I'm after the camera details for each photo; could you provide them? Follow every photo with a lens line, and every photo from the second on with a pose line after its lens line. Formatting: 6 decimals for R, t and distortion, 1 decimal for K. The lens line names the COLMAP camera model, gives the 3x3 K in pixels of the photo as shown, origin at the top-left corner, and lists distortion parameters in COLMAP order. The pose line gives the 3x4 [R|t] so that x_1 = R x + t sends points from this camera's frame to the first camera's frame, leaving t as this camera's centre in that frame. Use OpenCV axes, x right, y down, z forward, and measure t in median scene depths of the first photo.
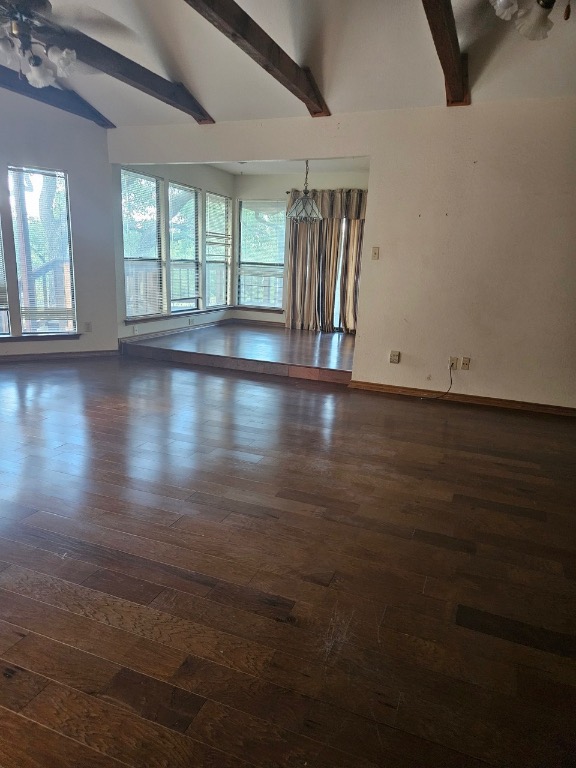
lens RADIAL K [[537.5, 0, 273.9], [0, 537.5, 386.4], [0, 0, 1]] dist [0.001570, 0.179929]
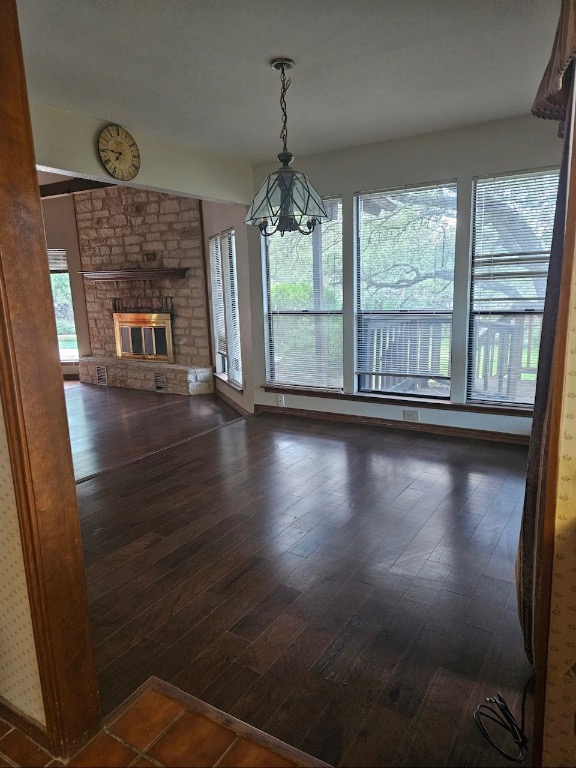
lens RADIAL K [[537.5, 0, 273.9], [0, 537.5, 386.4], [0, 0, 1]] dist [0.001570, 0.179929]
pose [[-0.171715, 0.099593, -0.980100, 0.467184], [-0.226869, 0.964139, 0.137719, -0.209540], [0.958668, 0.246003, -0.142963, 0.991781]]
